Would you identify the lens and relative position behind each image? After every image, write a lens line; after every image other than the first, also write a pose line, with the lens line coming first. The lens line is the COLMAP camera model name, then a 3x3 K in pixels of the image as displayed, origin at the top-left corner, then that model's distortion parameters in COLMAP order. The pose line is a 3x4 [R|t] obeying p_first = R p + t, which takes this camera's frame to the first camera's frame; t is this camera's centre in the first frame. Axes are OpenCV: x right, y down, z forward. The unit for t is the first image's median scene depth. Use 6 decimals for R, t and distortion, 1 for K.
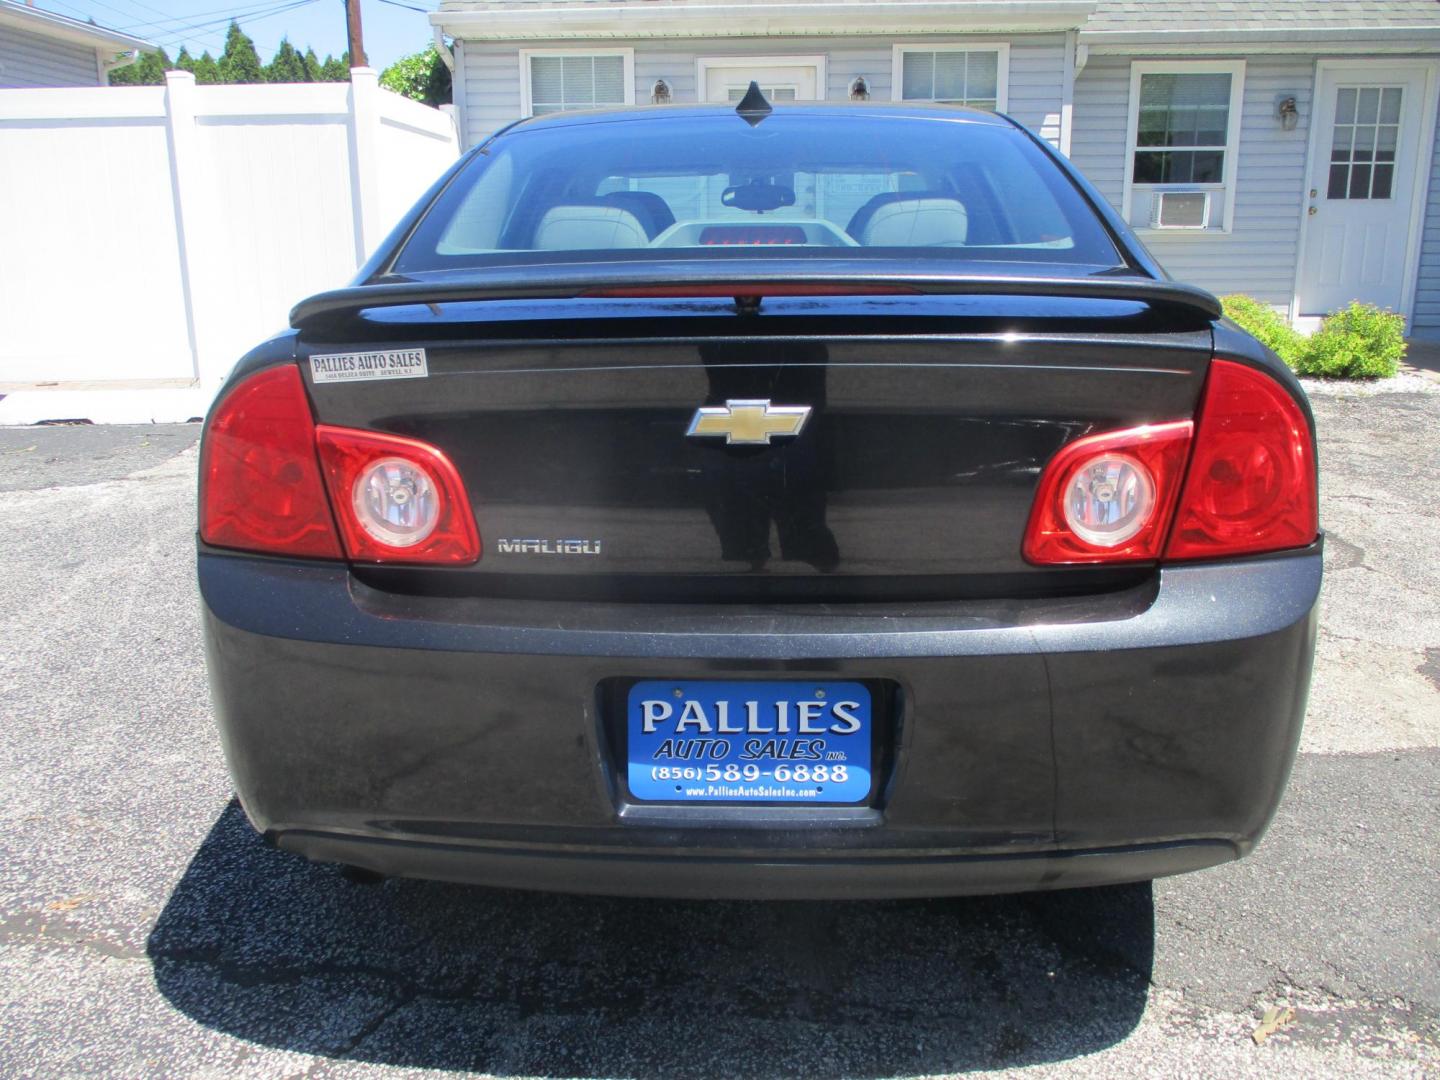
lens RADIAL K [[1197.3, 0, 719.5], [0, 1197.3, 539.1], [0, 0, 1]] dist [-0.040869, 0.016976]
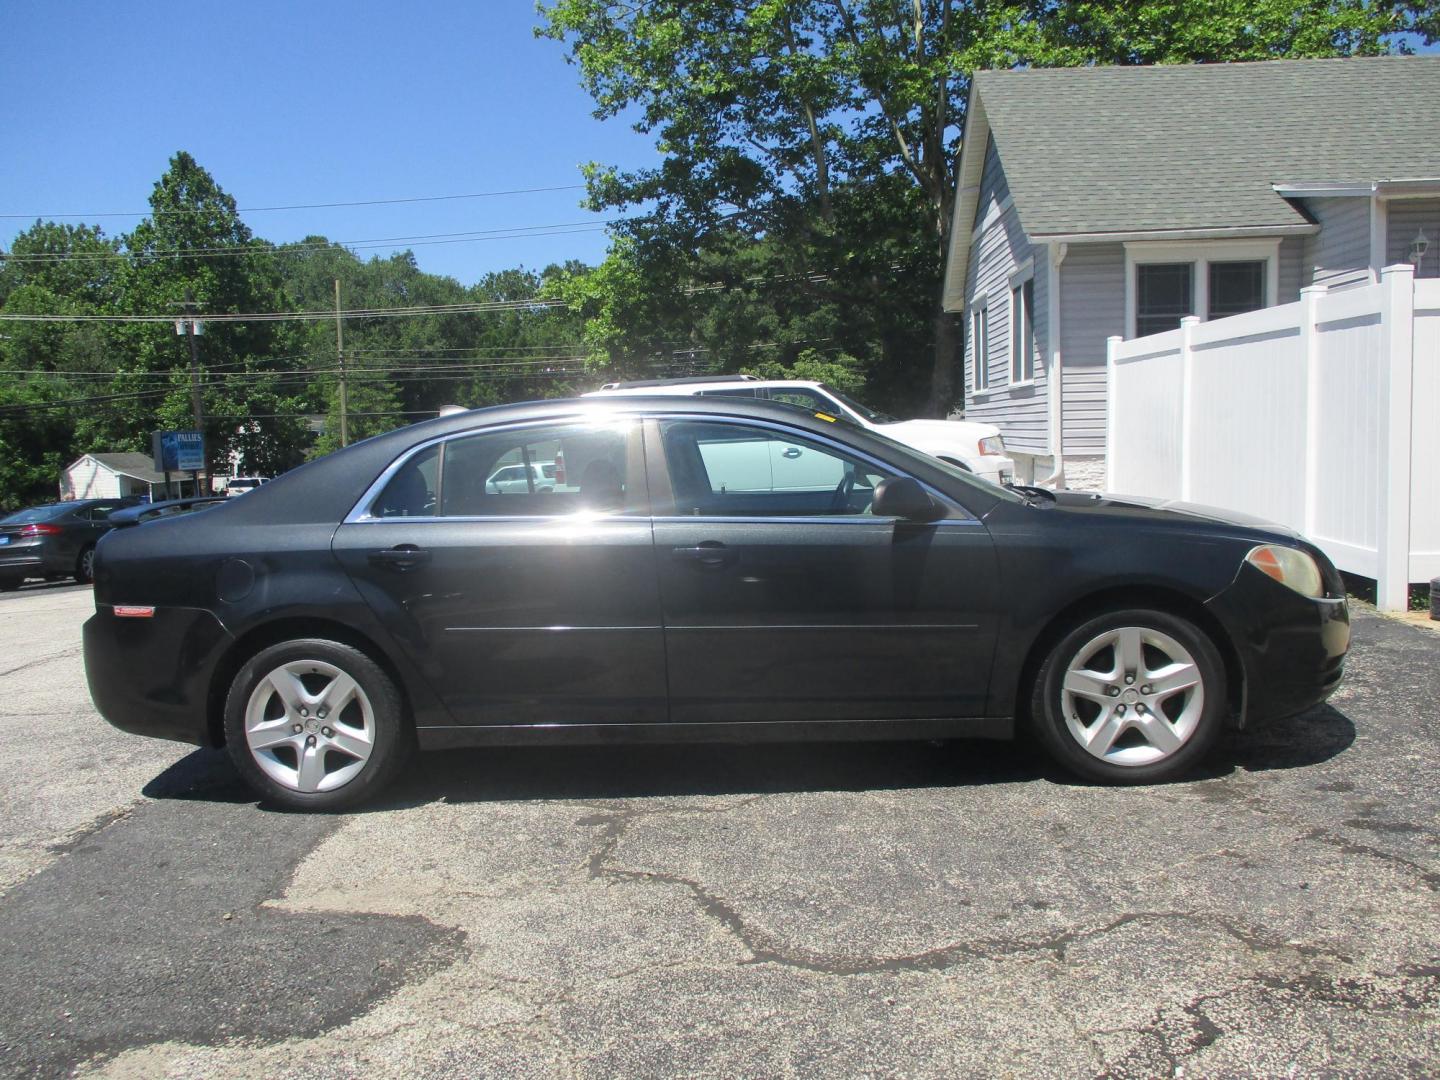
lens RADIAL K [[1197.3, 0, 720.6], [0, 1197.3, 552.5], [0, 0, 1]] dist [-0.040869, 0.016976]
pose [[-0.030988, 0.116920, -0.992658, 0.539097], [-0.216761, 0.968714, 0.120866, -0.130580], [0.975733, 0.218915, -0.004675, 0.404933]]
